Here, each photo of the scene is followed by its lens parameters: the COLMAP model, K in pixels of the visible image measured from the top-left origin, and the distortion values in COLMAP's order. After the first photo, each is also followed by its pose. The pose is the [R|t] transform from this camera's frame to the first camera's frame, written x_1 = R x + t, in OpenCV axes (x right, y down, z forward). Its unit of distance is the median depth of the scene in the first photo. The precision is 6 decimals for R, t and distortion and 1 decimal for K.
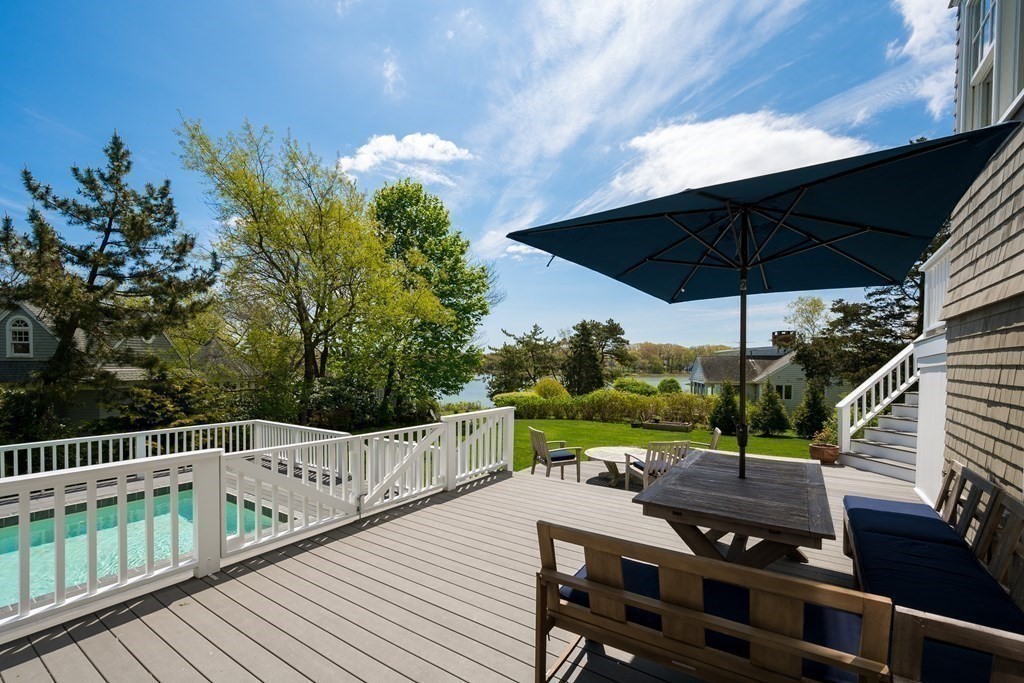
lens RADIAL K [[444.5, 0, 496.0], [0, 444.5, 376.9], [0, 0, 1]] dist [-0.001268, -0.000221]
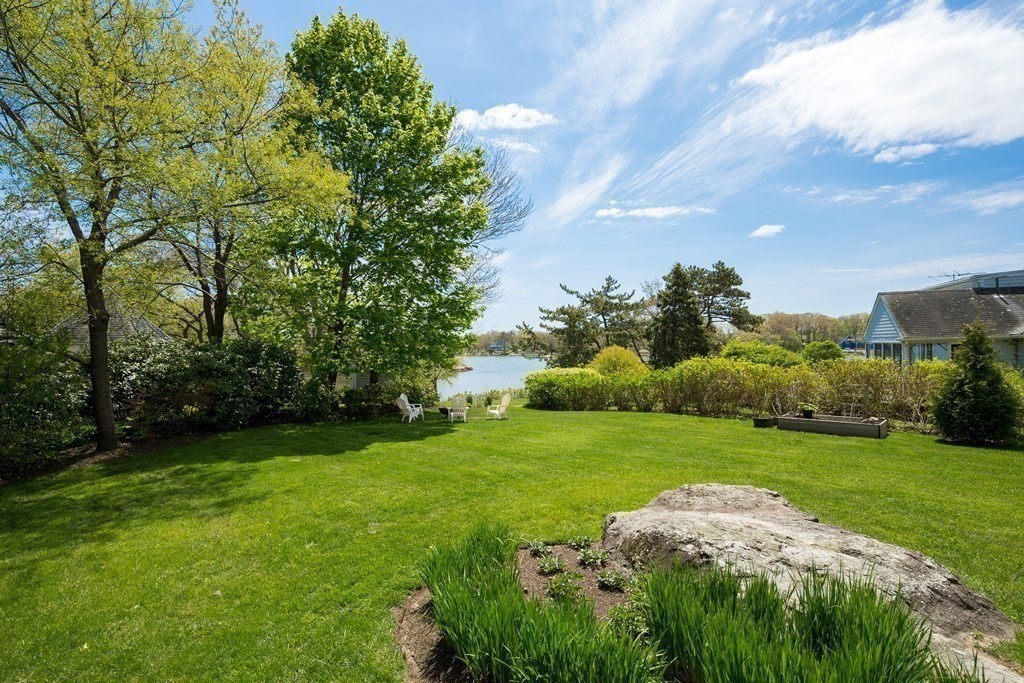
lens RADIAL K [[506.3, 0, 517.1], [0, 506.3, 342.4], [0, 0, 1]] dist [0.000020, 0.000210]
pose [[0.988792, -0.018393, -0.148163, 0.078542], [0.012060, 0.998979, -0.043534, 0.024746], [0.148812, 0.041259, 0.988004, 0.242025]]
